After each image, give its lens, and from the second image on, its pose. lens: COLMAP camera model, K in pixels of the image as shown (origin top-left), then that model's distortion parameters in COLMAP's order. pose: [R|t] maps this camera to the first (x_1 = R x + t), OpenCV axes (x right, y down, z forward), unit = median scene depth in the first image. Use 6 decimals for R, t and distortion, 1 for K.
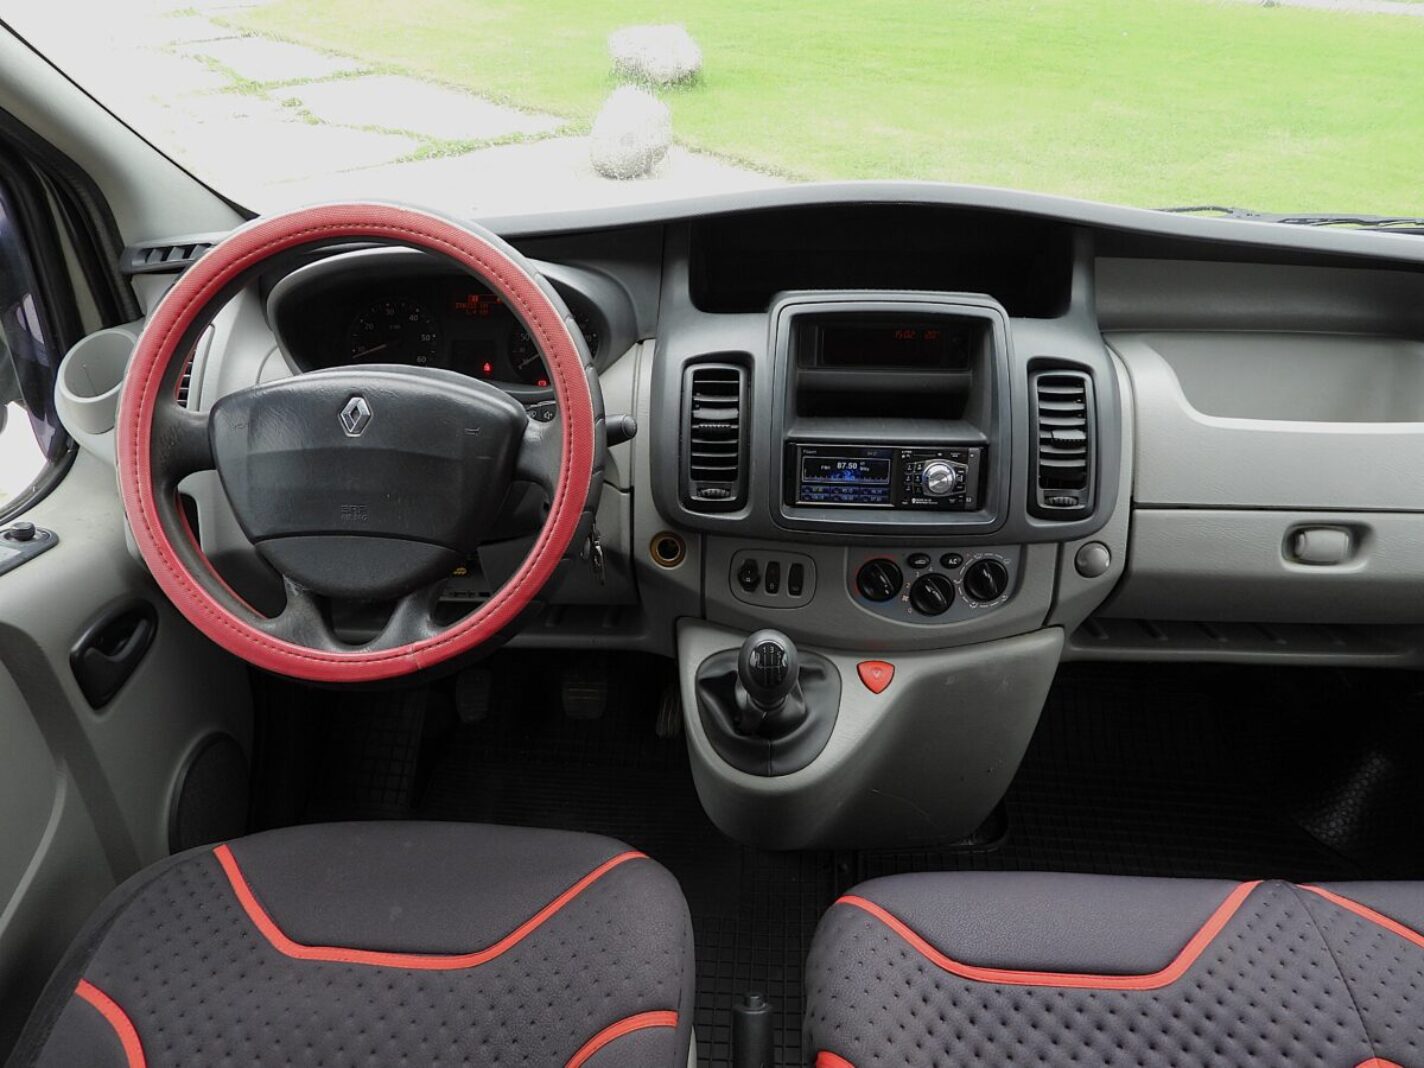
lens RADIAL K [[1005.3, 0, 731.2], [0, 1005.3, 543.2], [0, 0, 1]] dist [-0.008725, -0.000554]
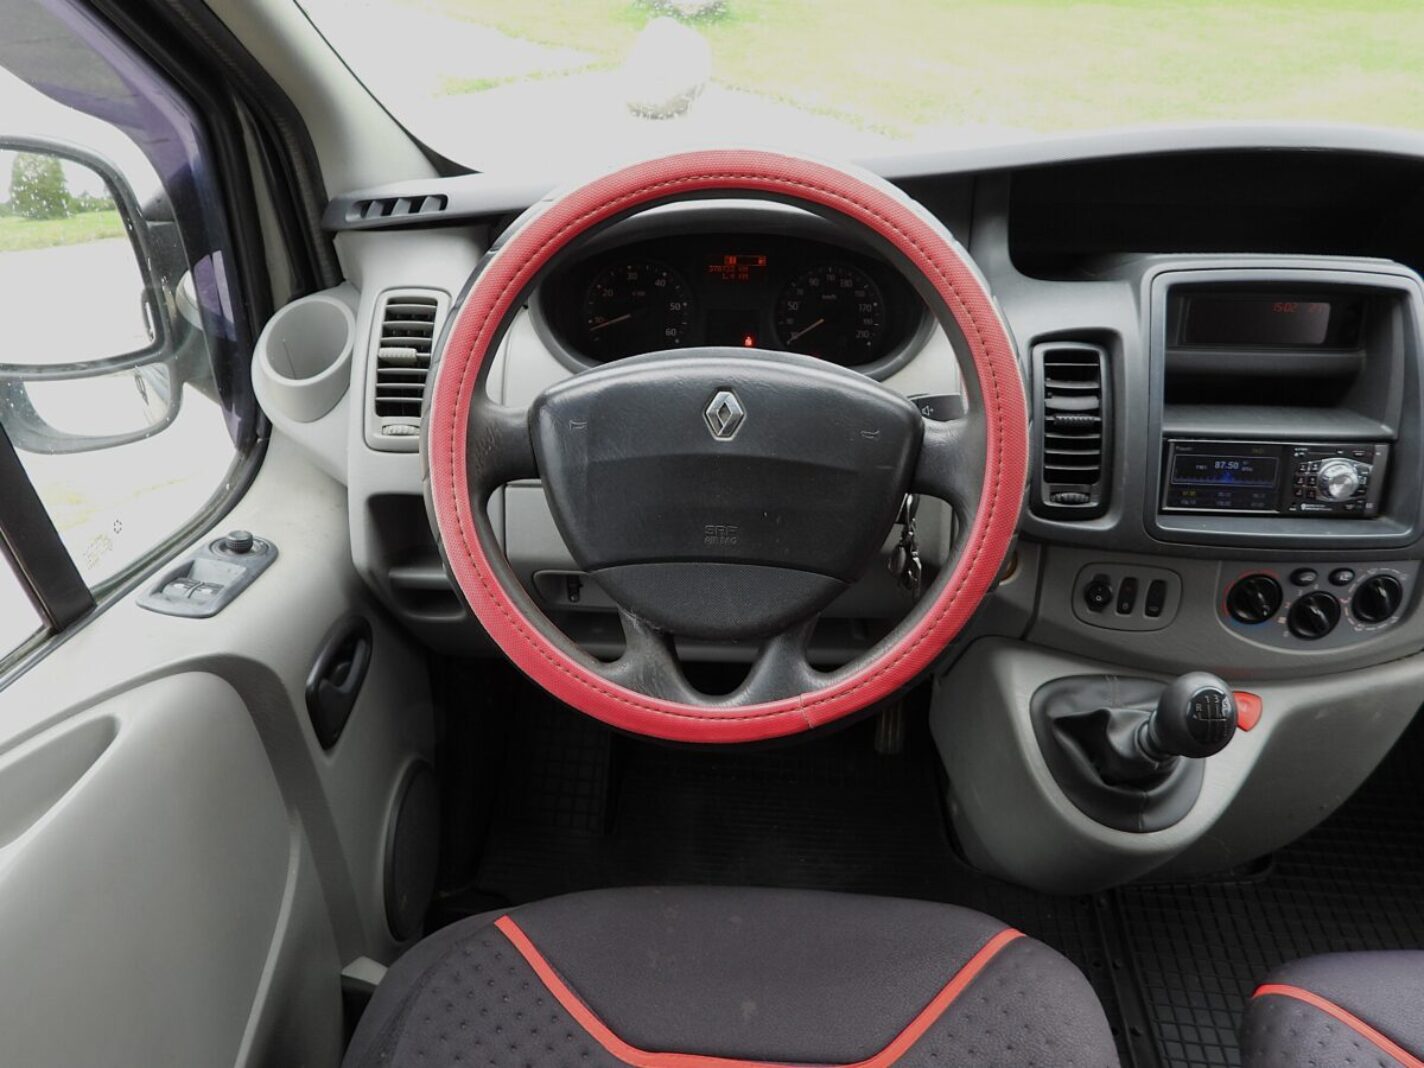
lens RADIAL K [[1005.3, 0, 661.8], [0, 1005.3, 529.2], [0, 0, 1]] dist [-0.008725, -0.000554]
pose [[0.999999, 0.000245, 0.001200, -0.357501], [-0.000293, 0.999184, 0.040377, -0.056931], [-0.001189, -0.040378, 0.999184, 0.158446]]
